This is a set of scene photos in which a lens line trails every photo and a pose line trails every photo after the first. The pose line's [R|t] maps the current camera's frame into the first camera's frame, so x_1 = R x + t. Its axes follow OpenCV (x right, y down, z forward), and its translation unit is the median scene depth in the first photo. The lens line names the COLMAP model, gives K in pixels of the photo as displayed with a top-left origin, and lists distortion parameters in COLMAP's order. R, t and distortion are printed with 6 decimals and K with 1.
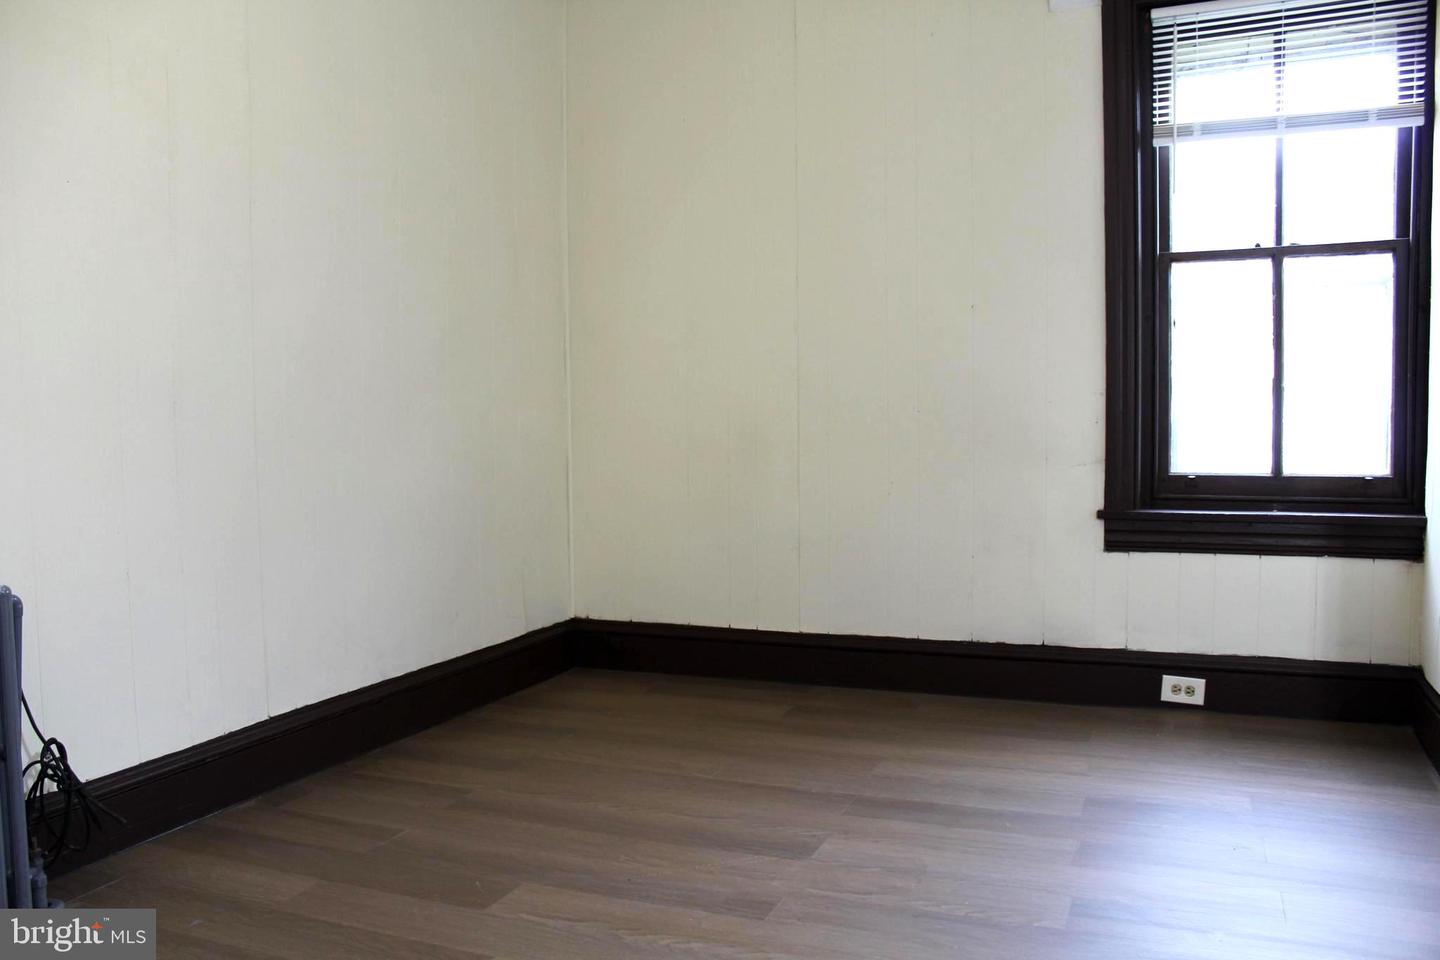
lens RADIAL K [[1180.4, 0, 720.0], [0, 1180.4, 480.0], [0, 0, 1]] dist [-0.046016, 0.186045]
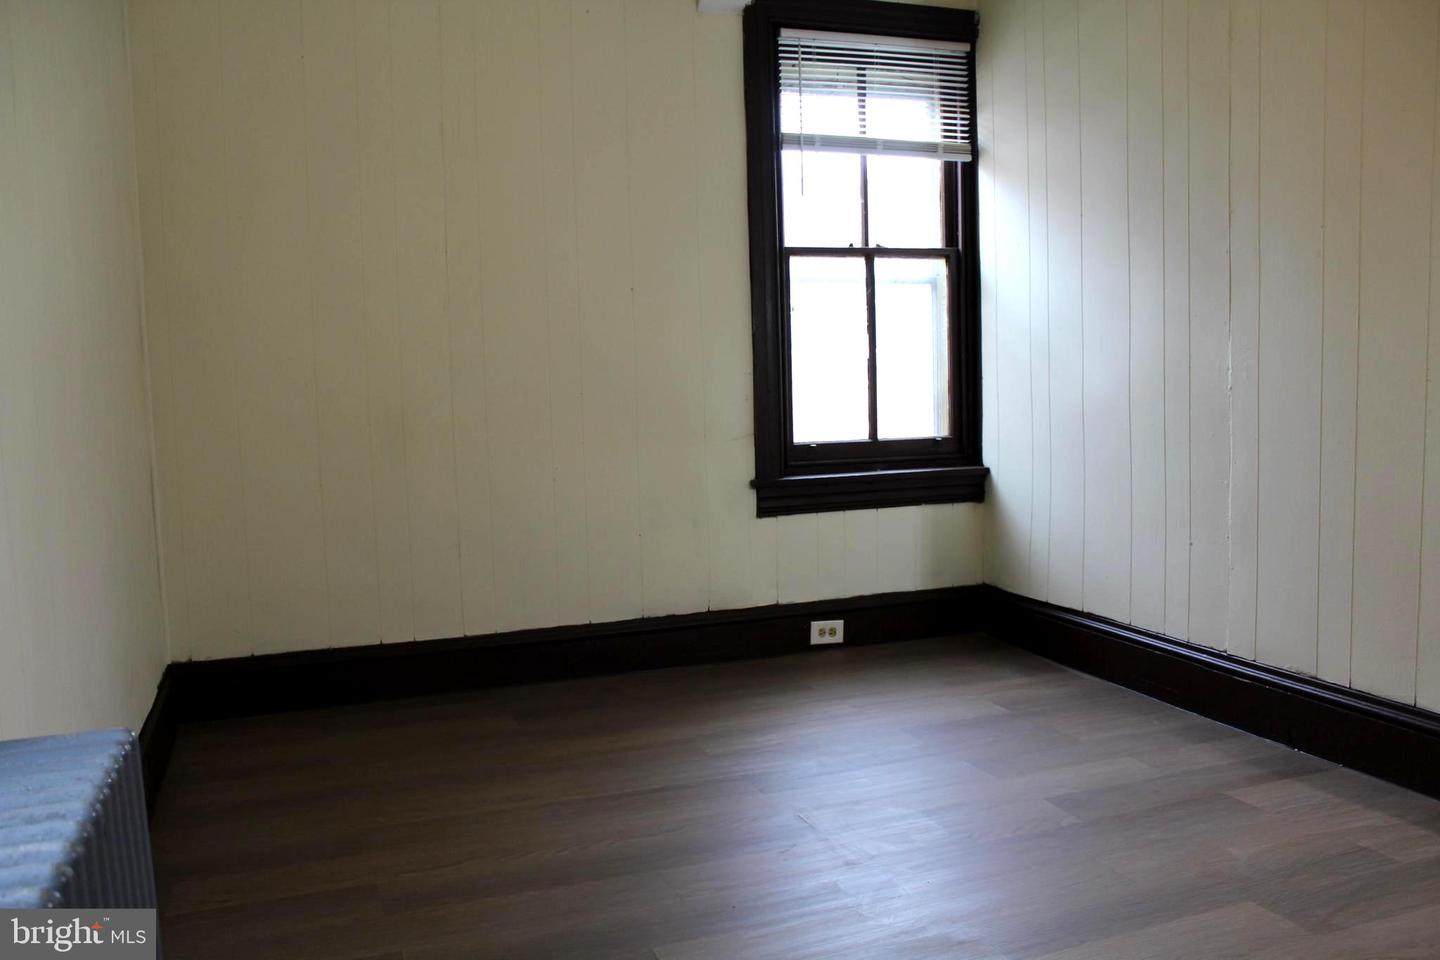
lens RADIAL K [[1180.4, 0, 720.0], [0, 1180.4, 480.0], [0, 0, 1]] dist [-0.046016, 0.186045]
pose [[0.778159, -0.068753, 0.624293, -0.393255], [0.060150, 0.997579, 0.034888, -0.015094], [-0.625180, 0.010403, 0.780411, 0.171802]]
